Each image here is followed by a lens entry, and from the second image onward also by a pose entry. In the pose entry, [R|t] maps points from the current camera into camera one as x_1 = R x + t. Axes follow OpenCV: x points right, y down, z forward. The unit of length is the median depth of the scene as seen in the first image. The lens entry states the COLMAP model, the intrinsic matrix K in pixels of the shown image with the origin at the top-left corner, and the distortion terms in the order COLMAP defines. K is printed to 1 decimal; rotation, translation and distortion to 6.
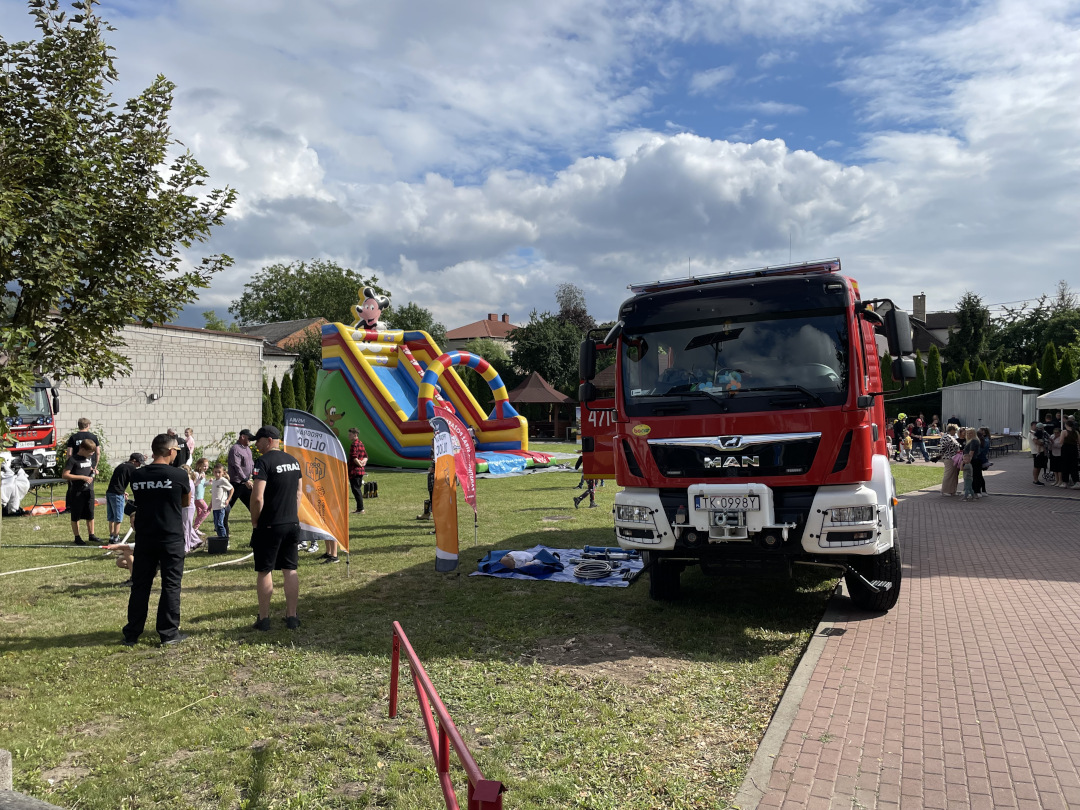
lens RADIAL K [[819.0, 0, 540.0], [0, 819.0, 405.0], [0, 0, 1]] dist [0.004545, 0.001036]
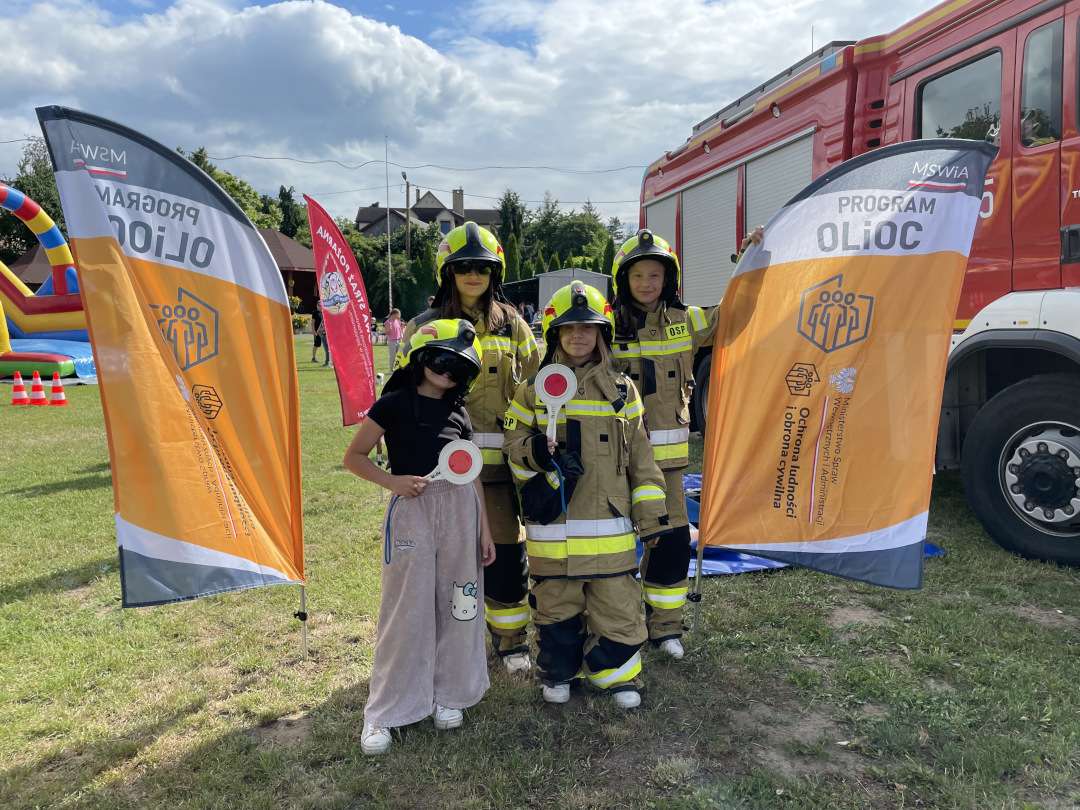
lens RADIAL K [[791.3, 0, 540.0], [0, 791.3, 405.0], [0, 0, 1]] dist [0.005376, 0.001114]
pose [[0.797007, -0.068758, 0.600043, -0.130894], [-0.004744, 0.992755, 0.120060, 0.026755], [-0.603951, -0.098535, 0.790907, 0.265864]]
